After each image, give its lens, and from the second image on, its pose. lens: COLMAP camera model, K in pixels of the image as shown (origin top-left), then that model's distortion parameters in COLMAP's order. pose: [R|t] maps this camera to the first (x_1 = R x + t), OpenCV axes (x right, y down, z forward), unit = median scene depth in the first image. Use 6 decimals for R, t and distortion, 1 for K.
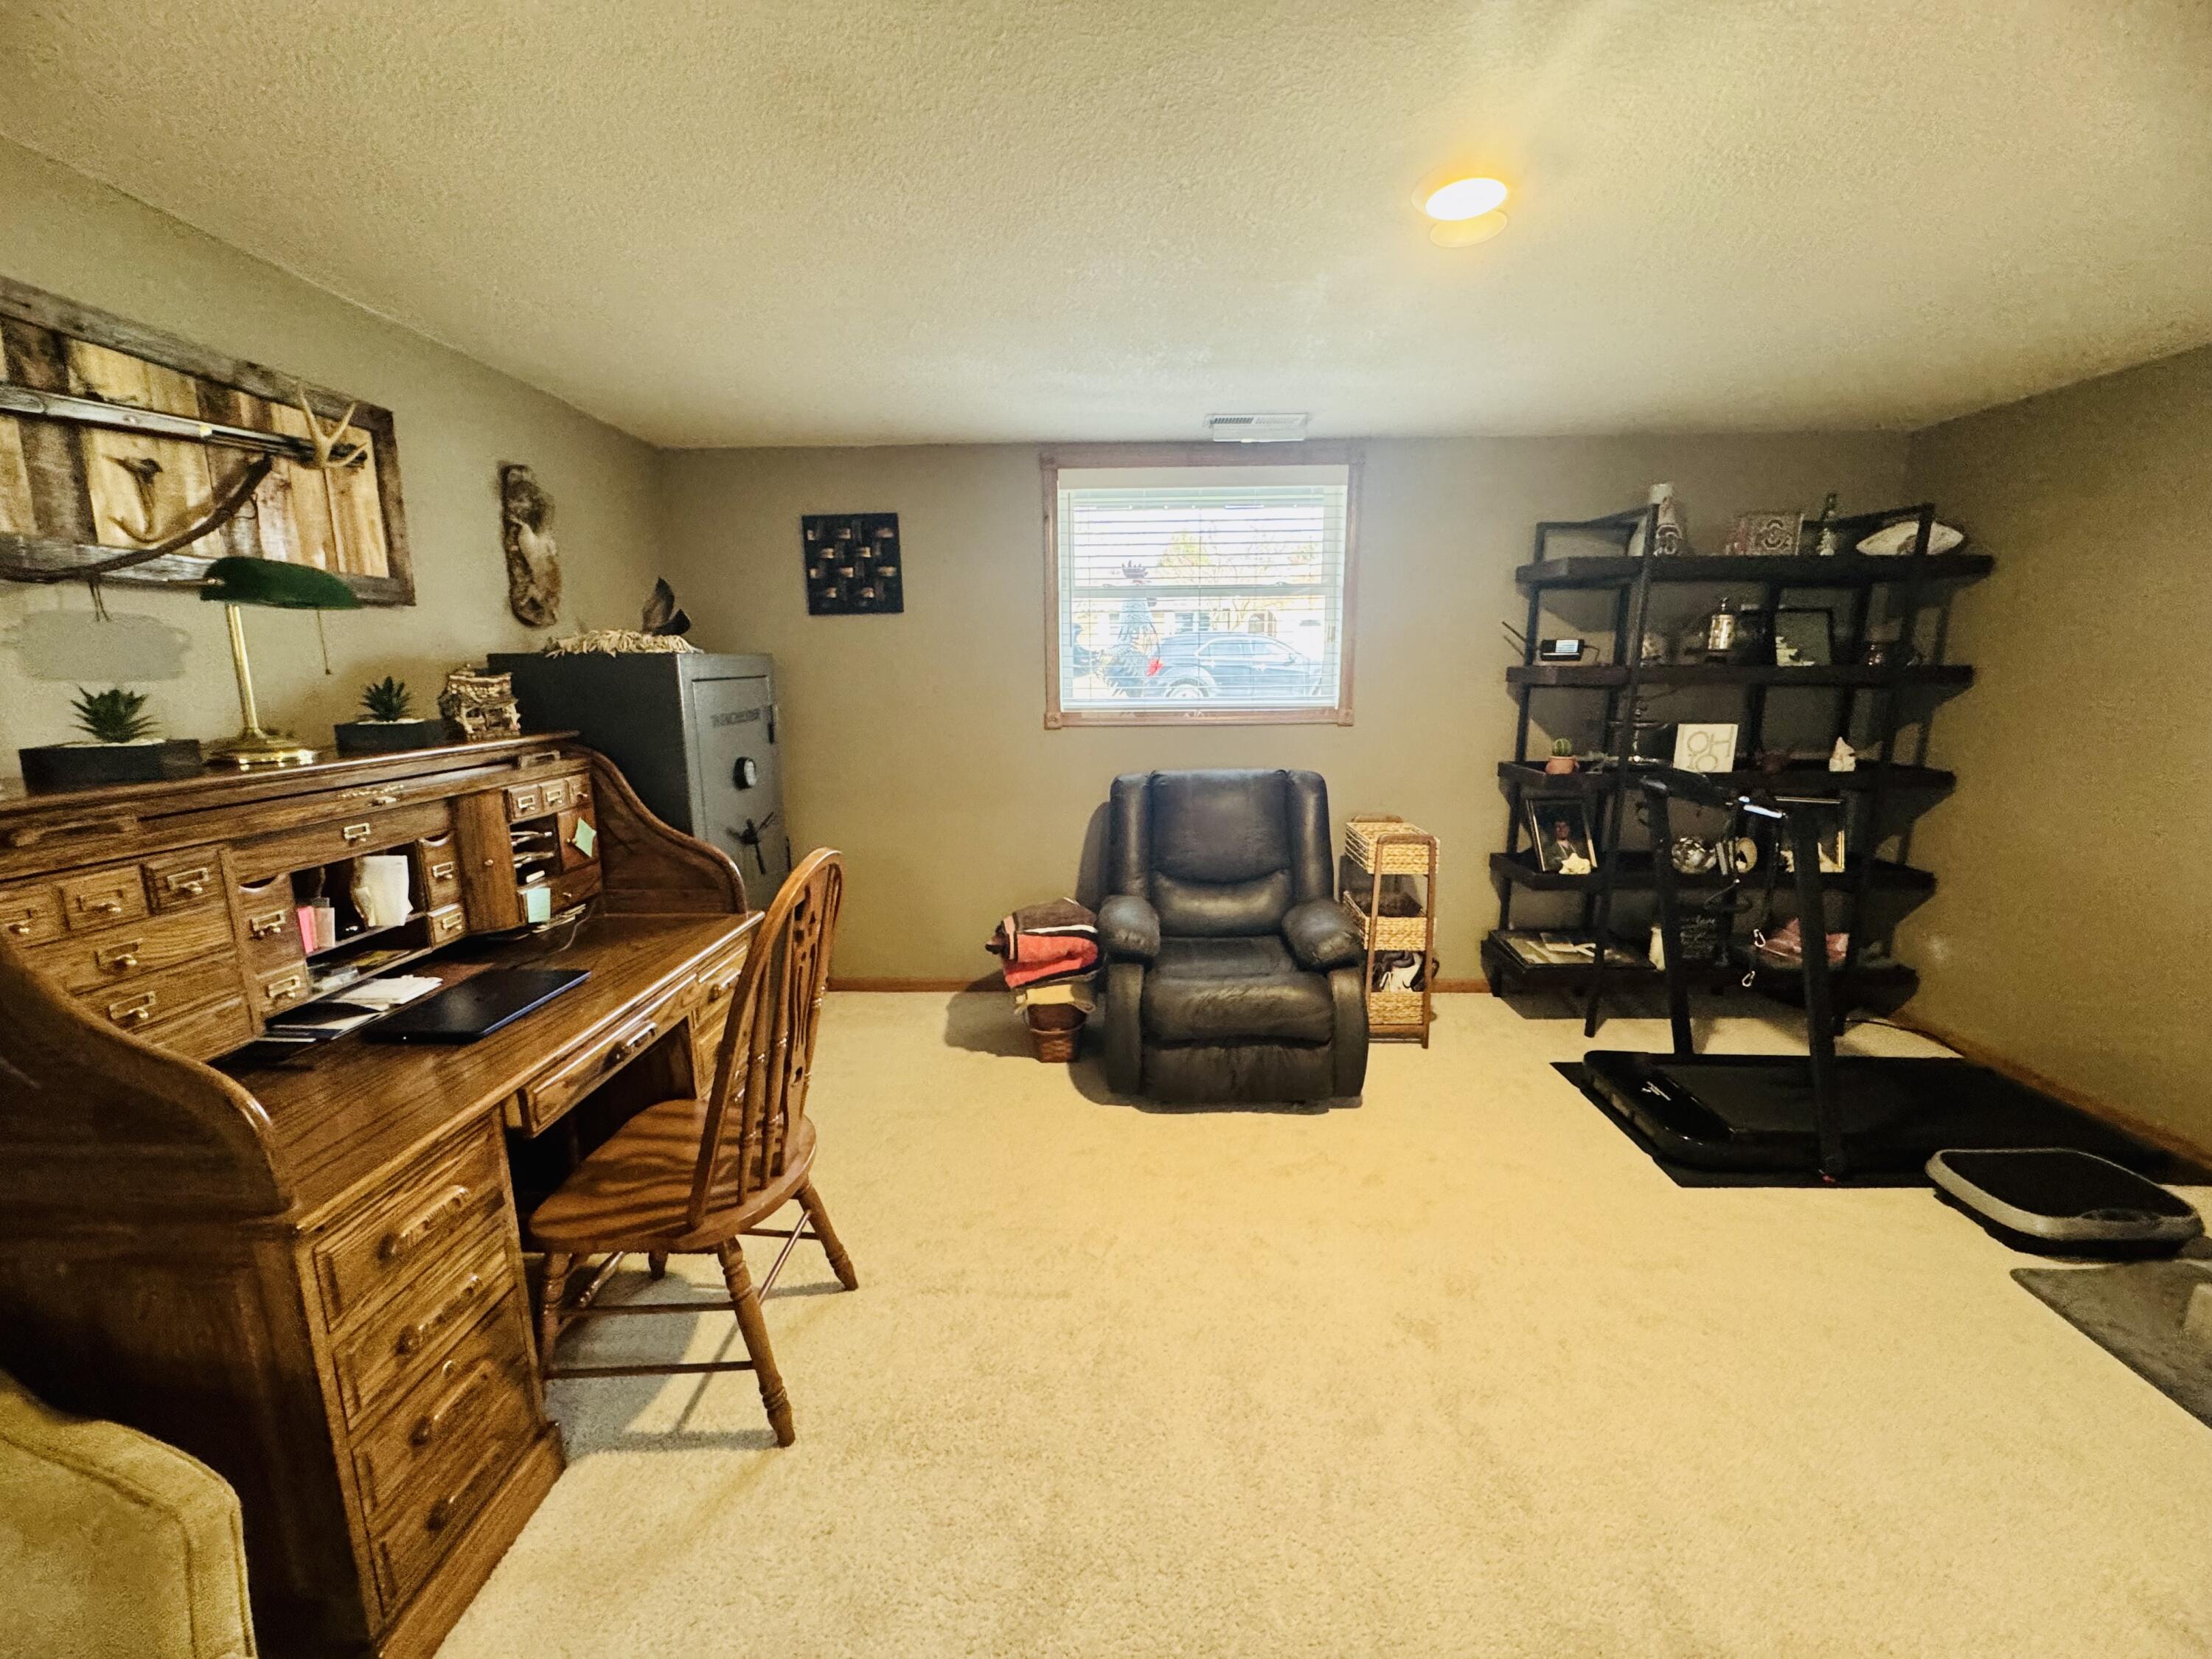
lens RADIAL K [[879.5, 0, 1110.0], [0, 879.5, 828.7], [0, 0, 1]] dist [-0.002074, 0.000032]
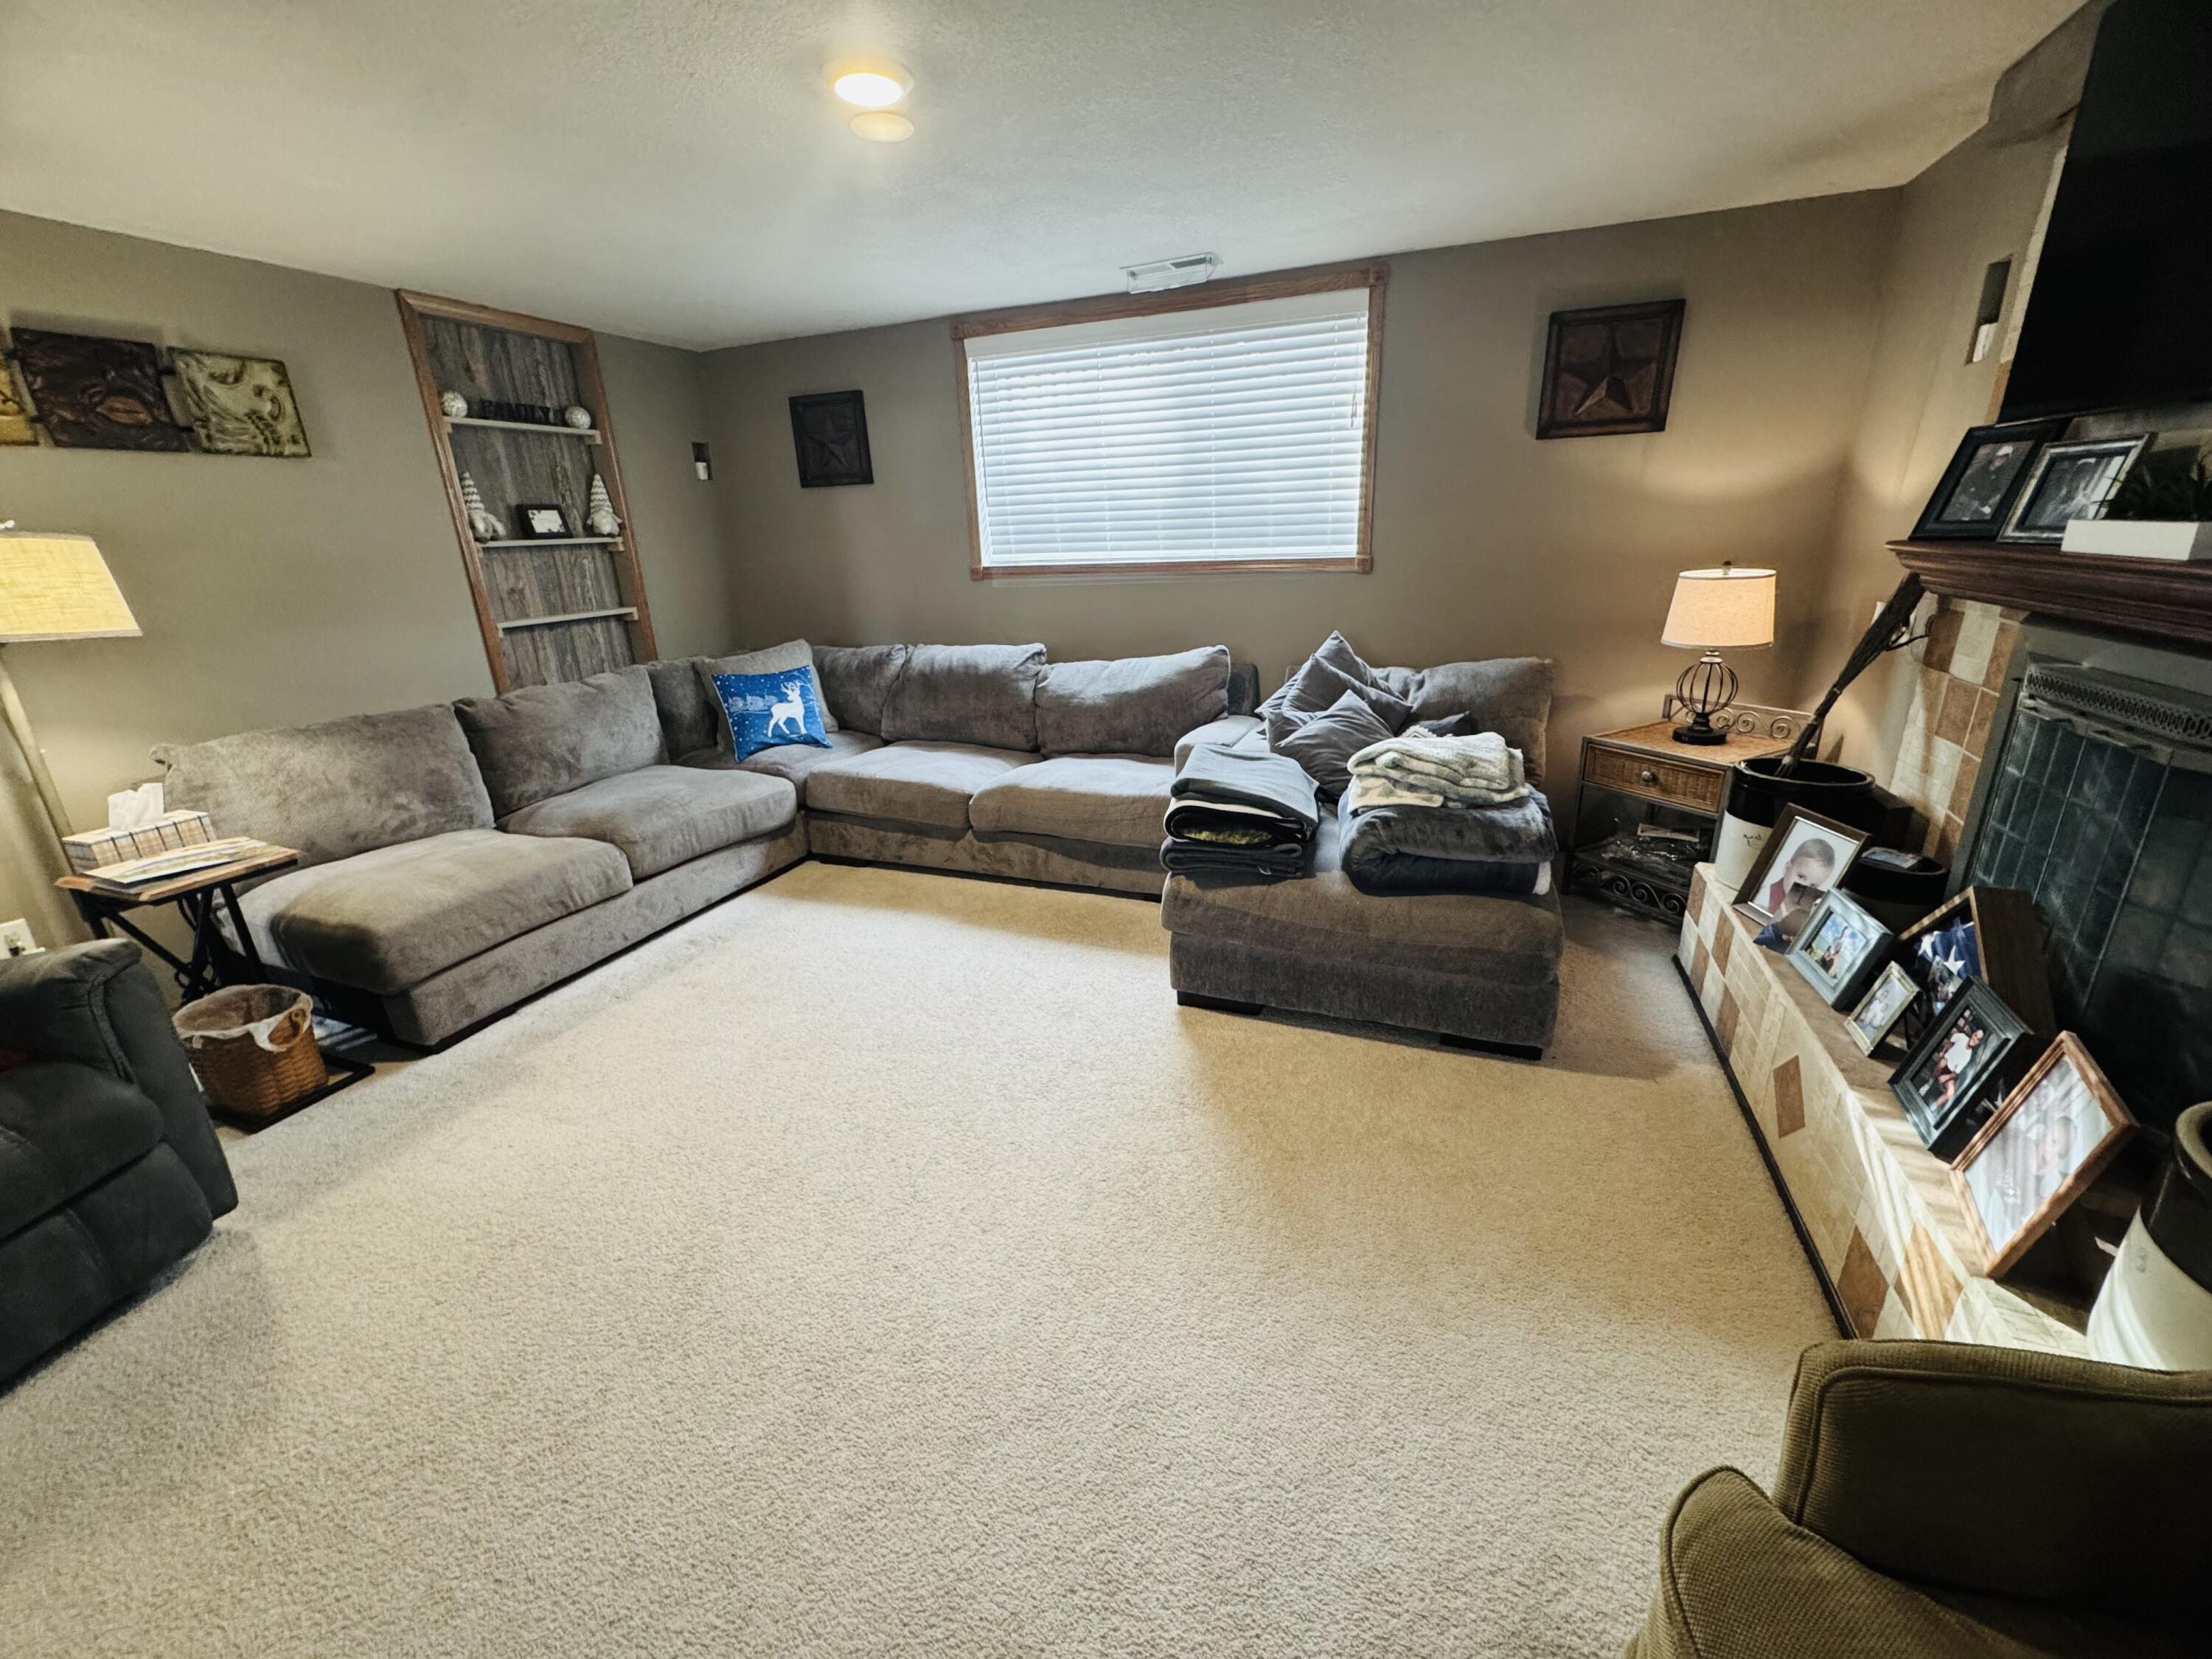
lens RADIAL K [[879.5, 0, 1105.9], [0, 879.5, 826.0], [0, 0, 1]] dist [-0.002074, 0.000032]
pose [[0.962138, 0.066599, -0.264301, 0.372054], [-0.022105, 0.985561, 0.167873, -0.011915], [0.271665, -0.155674, 0.949718, -0.043960]]
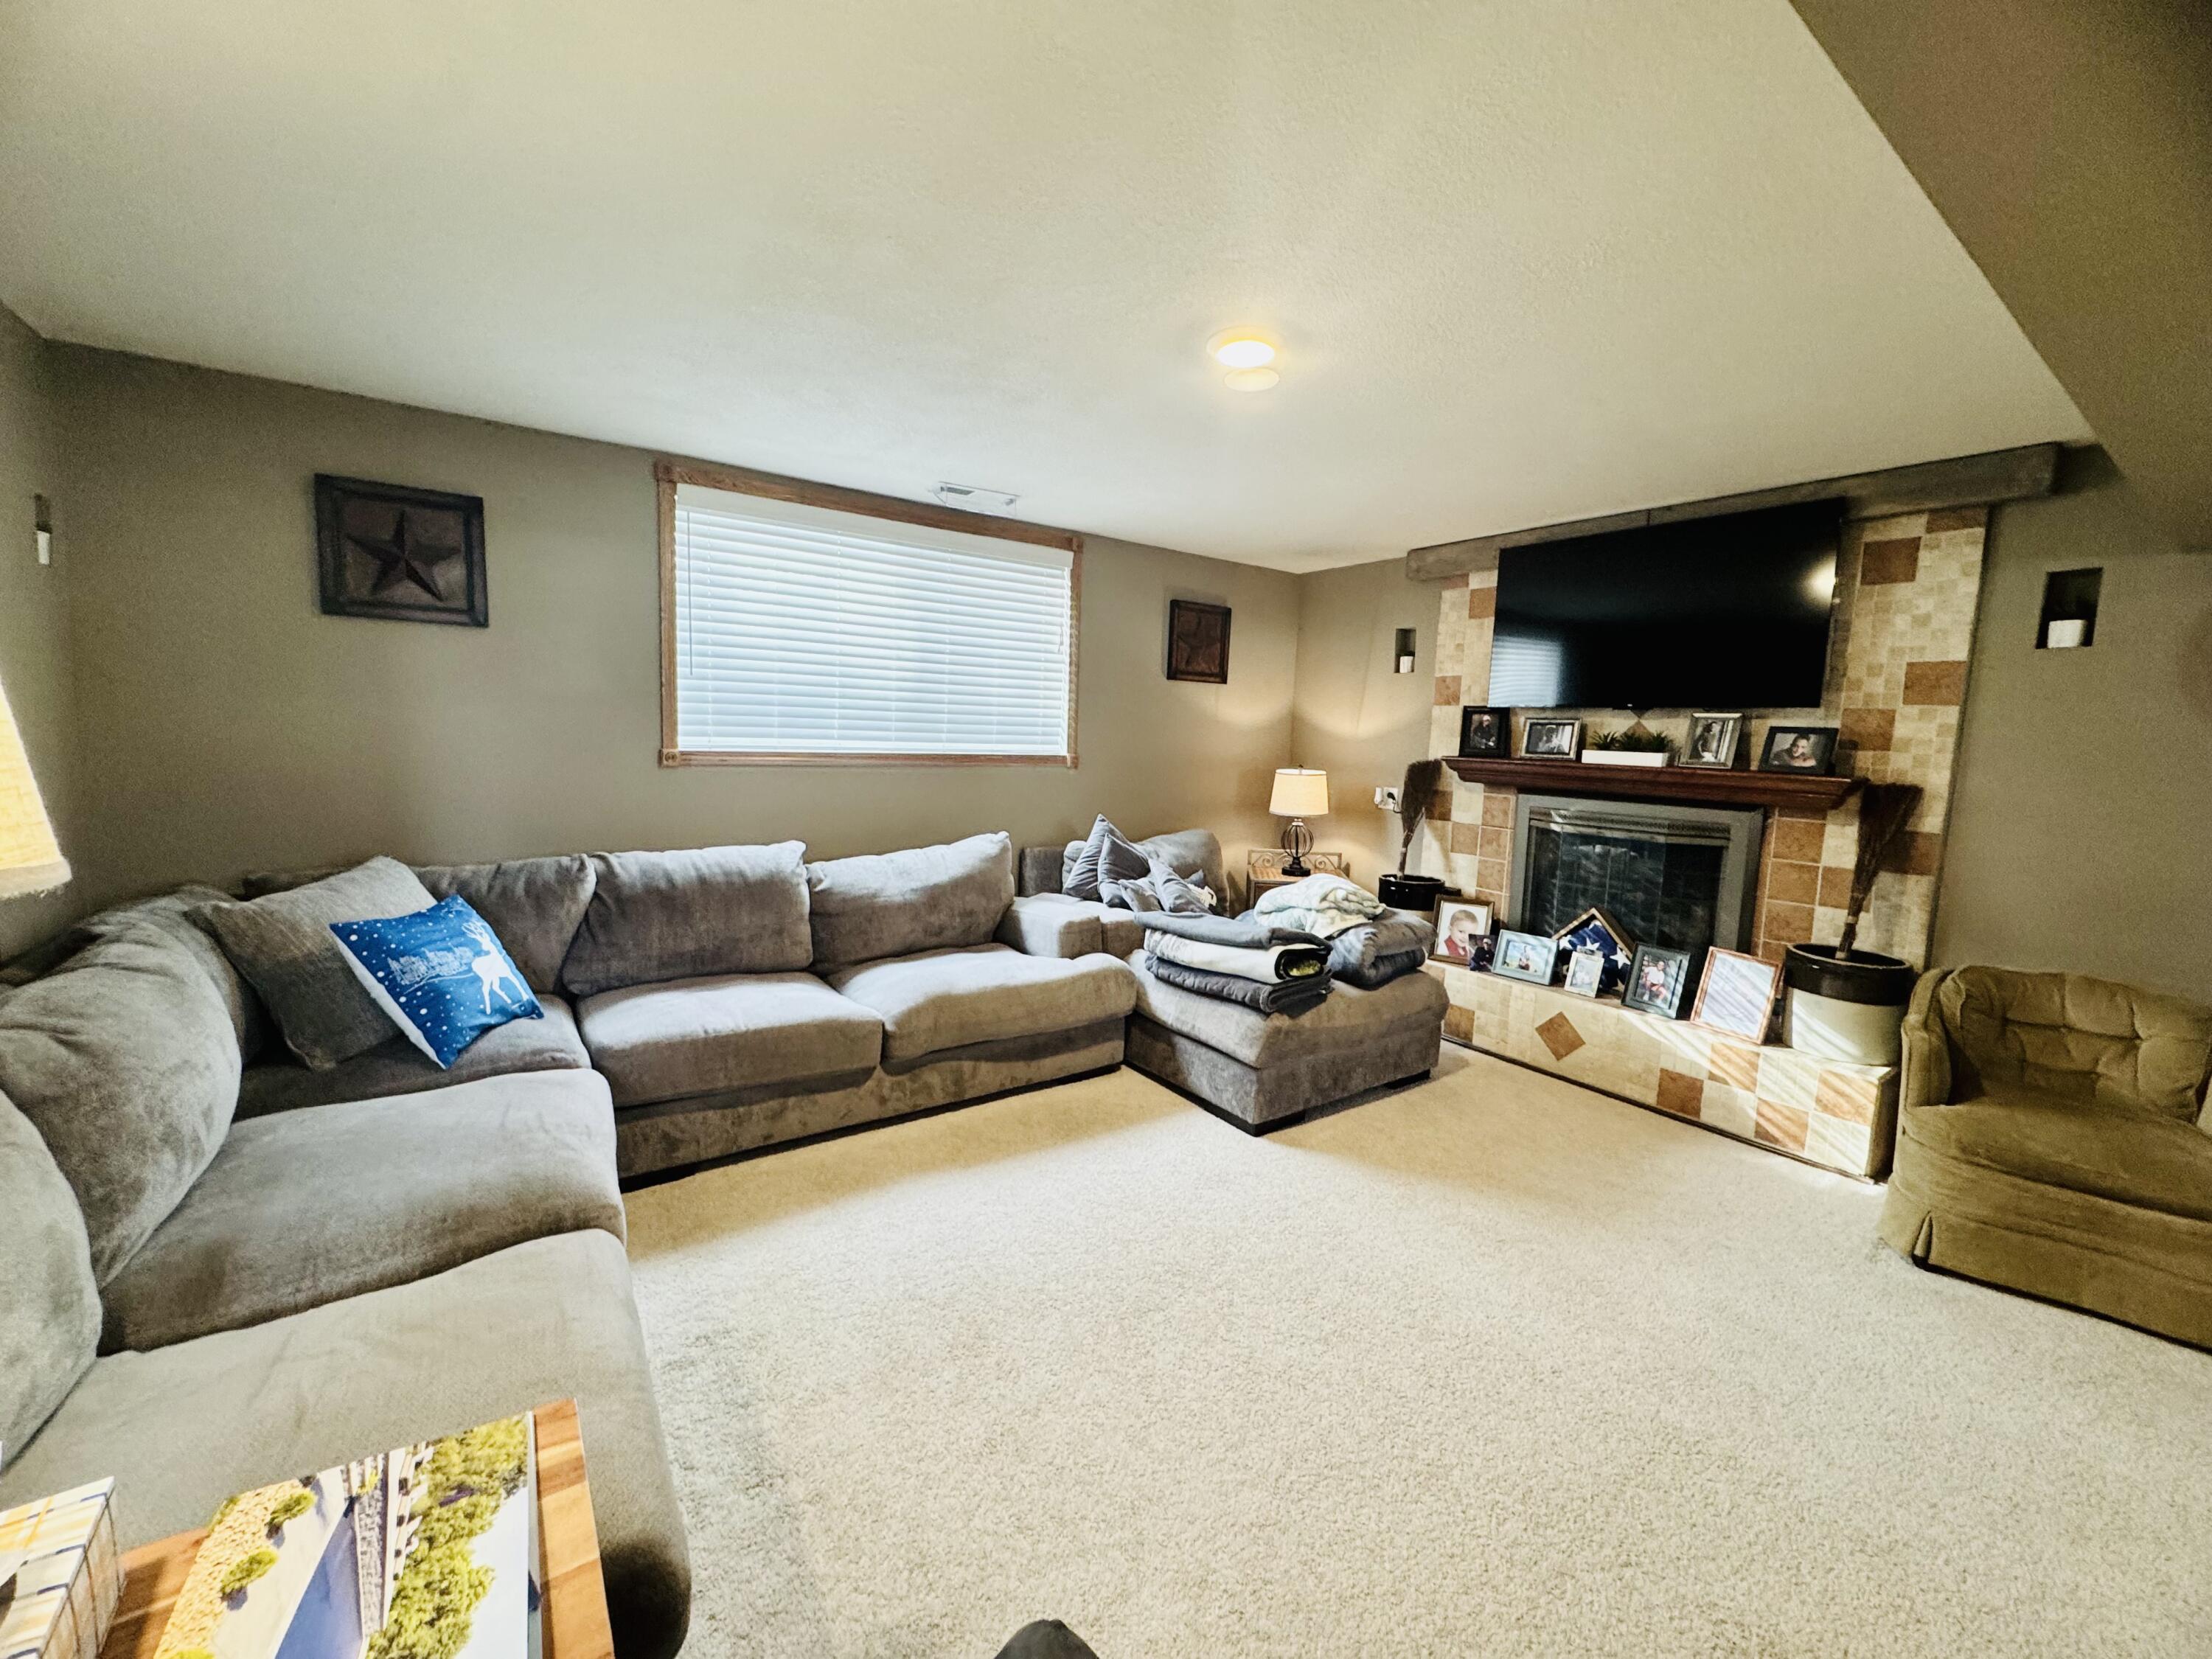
lens RADIAL K [[879.5, 0, 1109.2], [0, 879.5, 829.3], [0, 0, 1]] dist [-0.002074, 0.000032]
pose [[0.756920, -0.033505, 0.652648, -0.333856], [0.067987, 0.997303, -0.027650, -0.014744], [-0.649962, 0.065300, 0.757156, 0.089943]]
